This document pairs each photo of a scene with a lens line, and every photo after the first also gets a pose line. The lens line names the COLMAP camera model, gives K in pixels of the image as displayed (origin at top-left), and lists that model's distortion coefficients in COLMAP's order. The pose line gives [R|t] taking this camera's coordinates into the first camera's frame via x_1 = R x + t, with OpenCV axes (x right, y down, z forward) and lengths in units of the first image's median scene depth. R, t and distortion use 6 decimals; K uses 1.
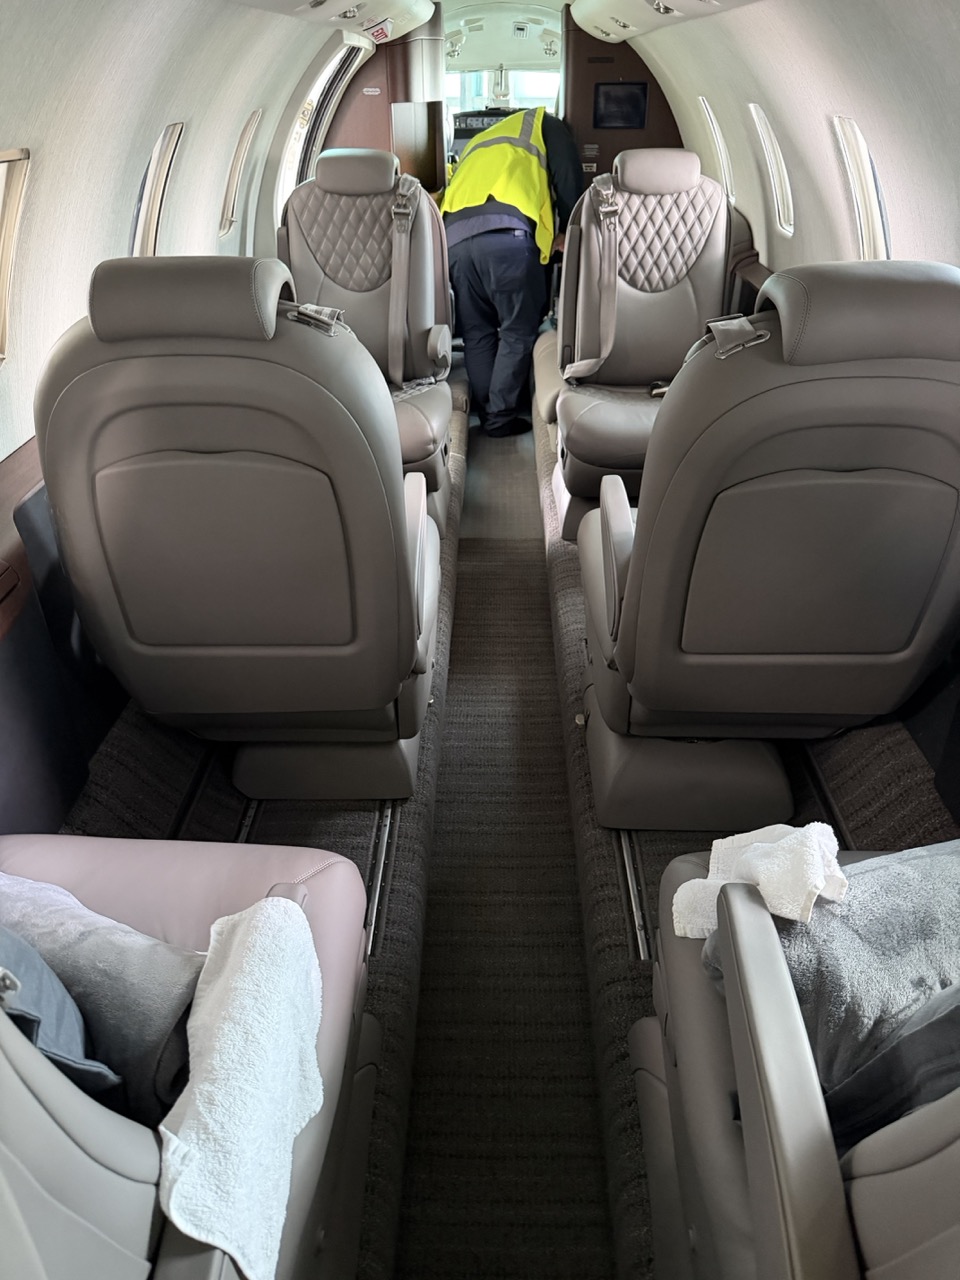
lens RADIAL K [[878.0, 0, 495.6], [0, 878.0, 642.1], [0, 0, 1]] dist [0.076700, -0.187217]
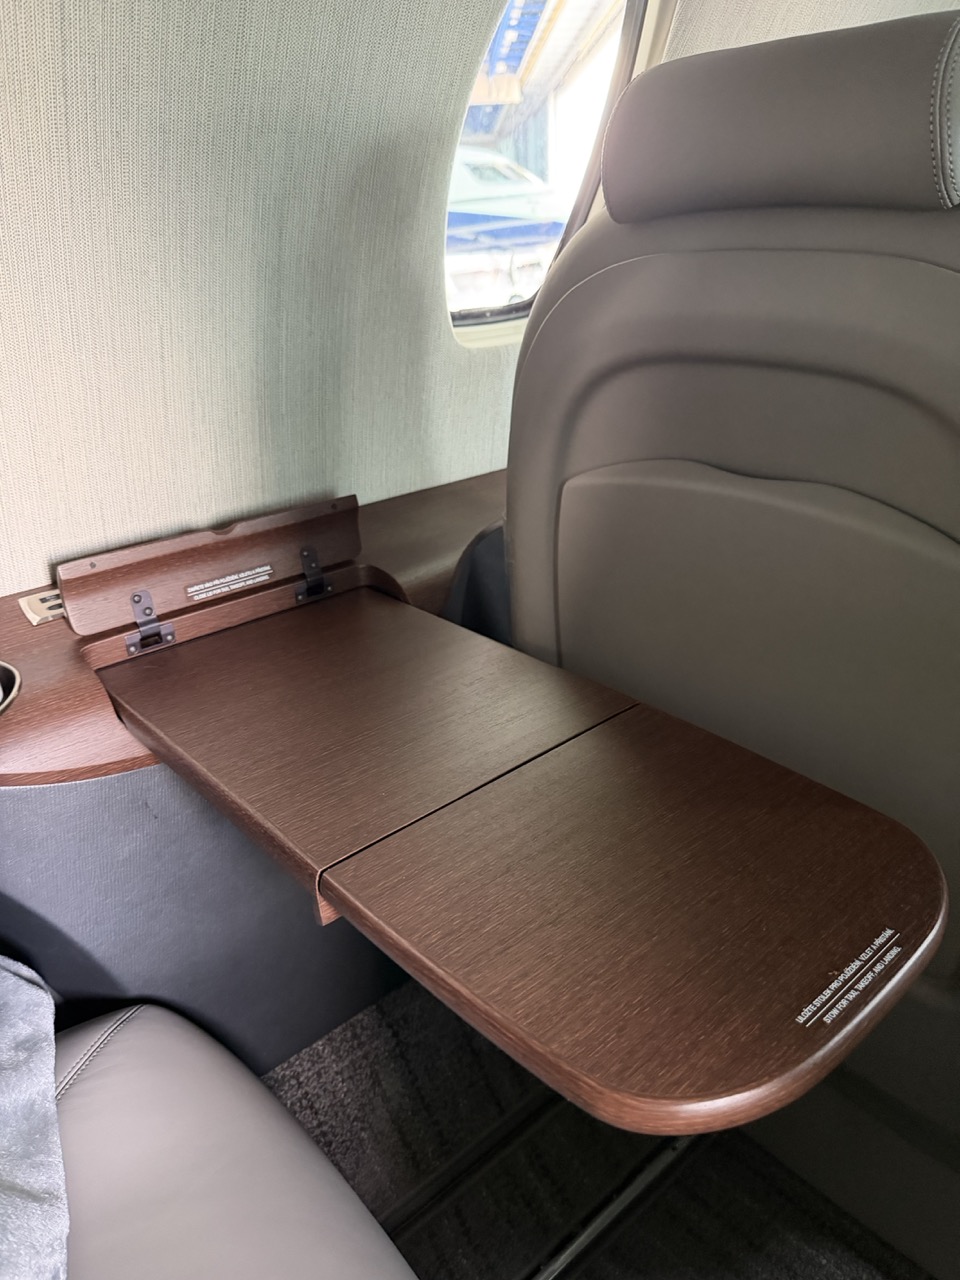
lens RADIAL K [[909.5, 0, 486.6], [0, 909.5, 625.5], [0, 0, 1]] dist [-0.020237, -0.001991]
pose [[0.664944, 0.271734, -0.695708, -0.028476], [-0.359762, 0.932819, 0.020494, -0.044965], [0.654539, 0.236662, 0.718032, 0.261290]]
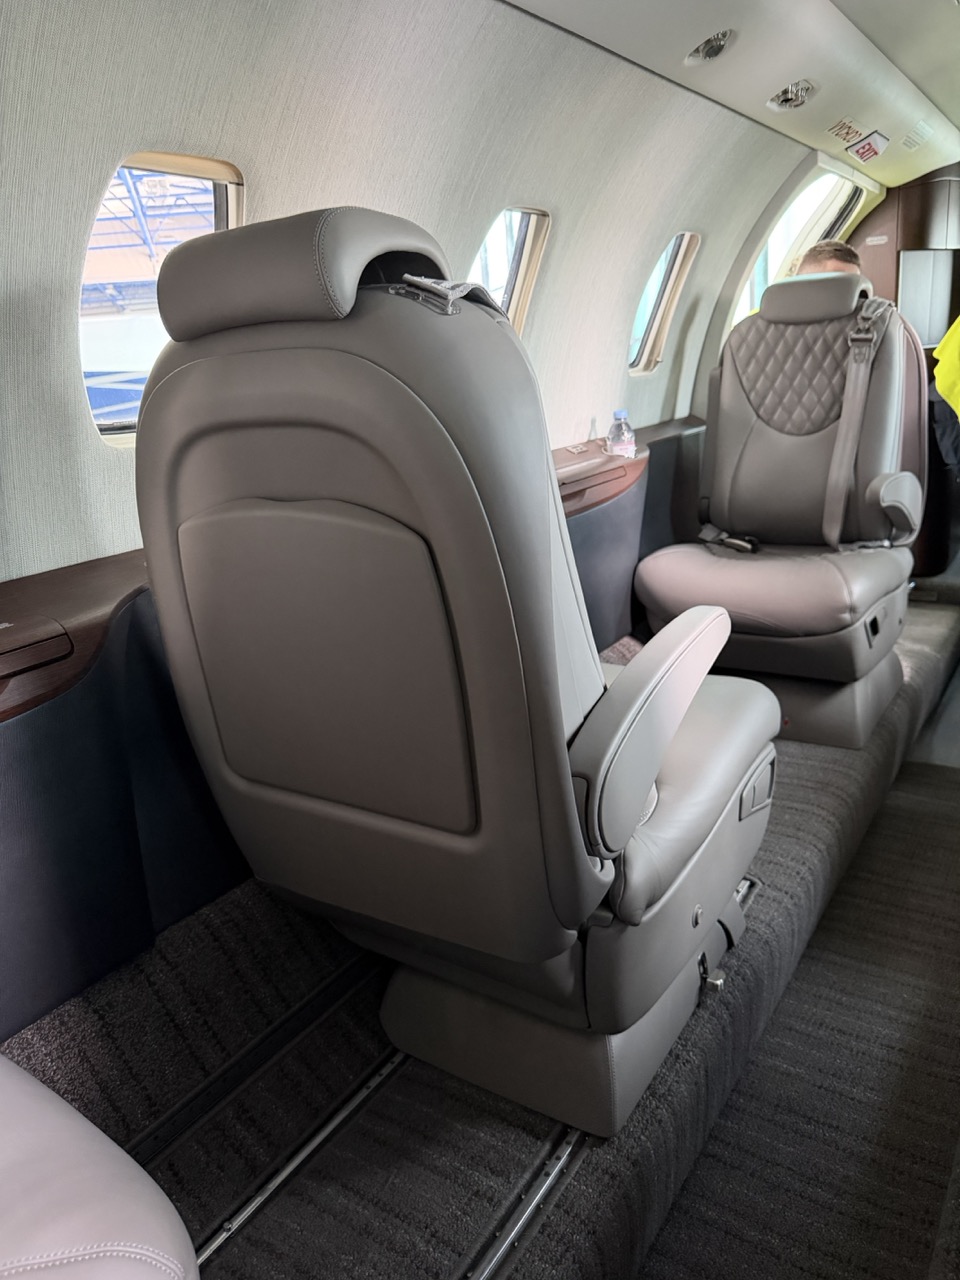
lens RADIAL K [[909.5, 0, 486.6], [0, 909.5, 625.5], [0, 0, 1]] dist [-0.020237, -0.001991]
pose [[0.826442, 0.082219, -0.556986, 0.089210], [-0.222251, 0.956581, -0.188566, -0.011116], [0.517299, 0.279630, 0.808832, 0.242254]]
